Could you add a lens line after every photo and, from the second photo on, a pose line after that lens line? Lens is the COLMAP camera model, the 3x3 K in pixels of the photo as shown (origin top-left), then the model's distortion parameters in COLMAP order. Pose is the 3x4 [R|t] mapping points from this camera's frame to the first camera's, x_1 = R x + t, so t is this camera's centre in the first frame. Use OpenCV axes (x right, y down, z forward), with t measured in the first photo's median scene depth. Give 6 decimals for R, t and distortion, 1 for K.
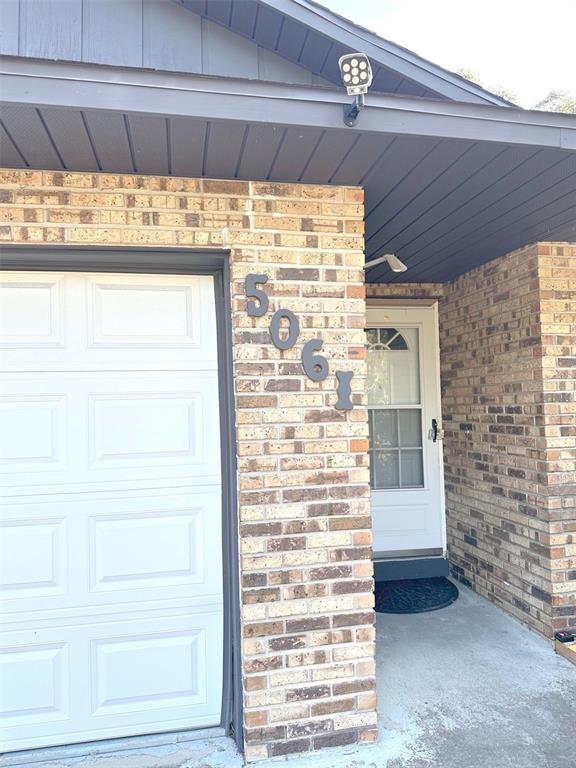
lens RADIAL K [[554.4, 0, 287.6], [0, 554.4, 391.1], [0, 0, 1]] dist [0.150243, -0.262705]
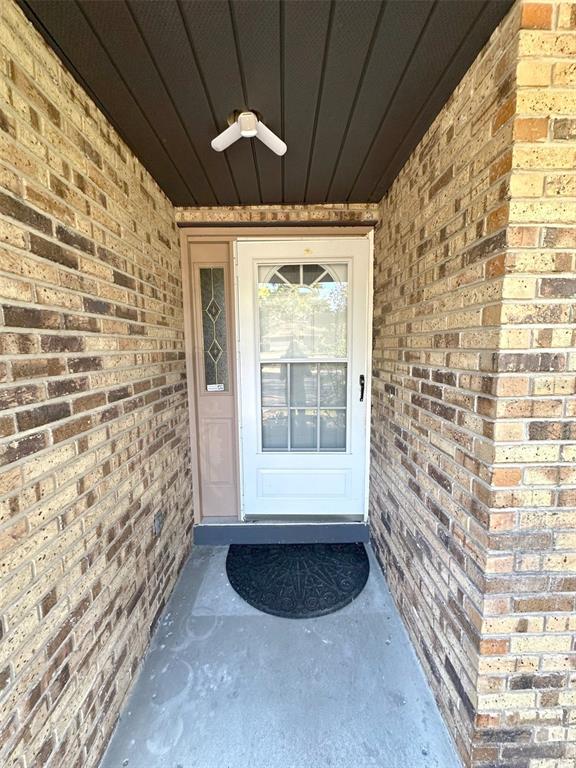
lens RADIAL K [[307.5, 0, 288.0], [0, 307.5, 384.0], [0, 0, 1]] dist [0.000425, -0.000245]
pose [[0.982261, 0.034311, -0.184353, 0.299904], [-0.006071, 0.988421, 0.151614, -0.008297], [0.187420, -0.147805, 0.971096, 0.653349]]
